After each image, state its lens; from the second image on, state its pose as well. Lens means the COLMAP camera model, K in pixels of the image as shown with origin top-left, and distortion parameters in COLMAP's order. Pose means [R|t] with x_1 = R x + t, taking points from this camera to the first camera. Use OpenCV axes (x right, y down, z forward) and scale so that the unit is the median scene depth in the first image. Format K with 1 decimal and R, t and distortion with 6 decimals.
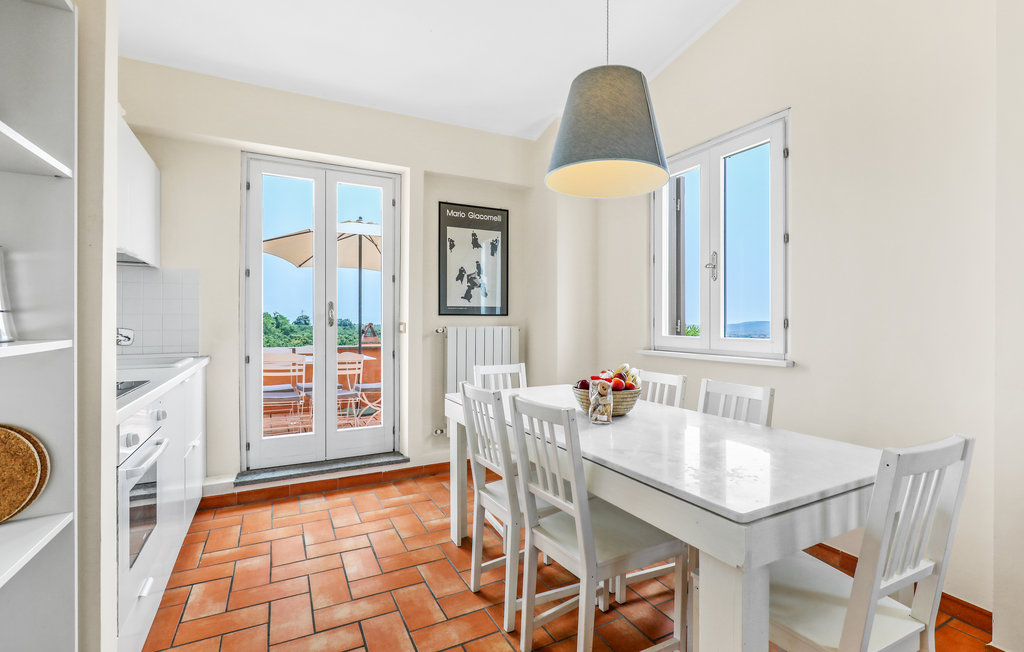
lens RADIAL K [[456.6, 0, 512.0], [0, 456.6, 326.0], [0, 0, 1]] dist [0.000107, 0.000008]
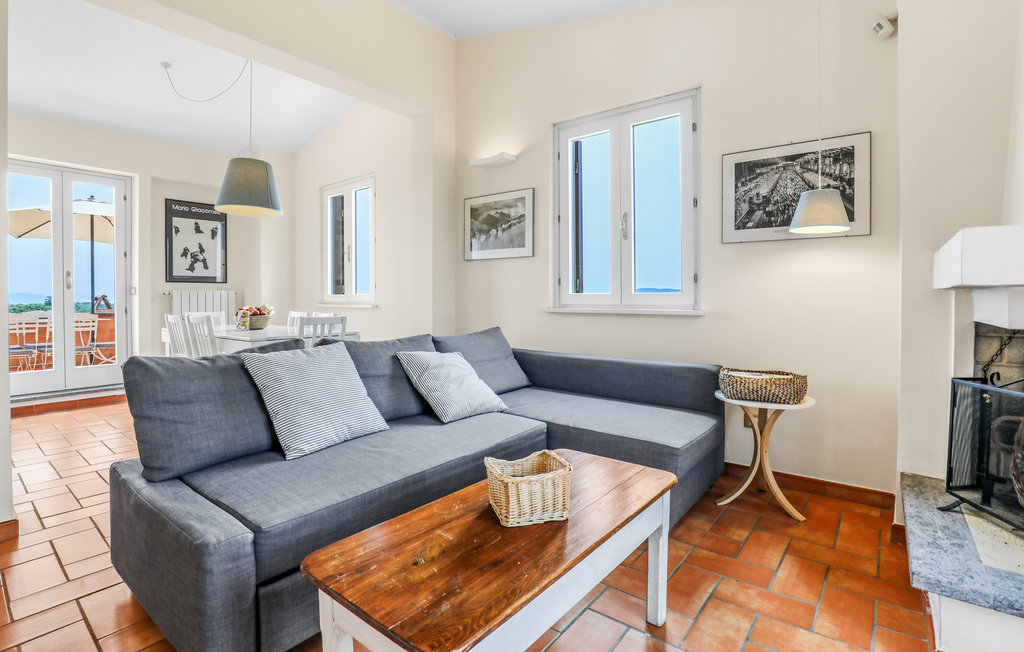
lens RADIAL K [[480.0, 0, 511.1], [0, 480.0, 304.6], [0, 0, 1]] dist [-0.018181, -0.000148]
pose [[0.916648, -0.010609, 0.399554, 0.213580], [0.008389, 0.999938, 0.007305, 0.041688], [-0.399607, -0.003345, 0.916680, -0.703641]]
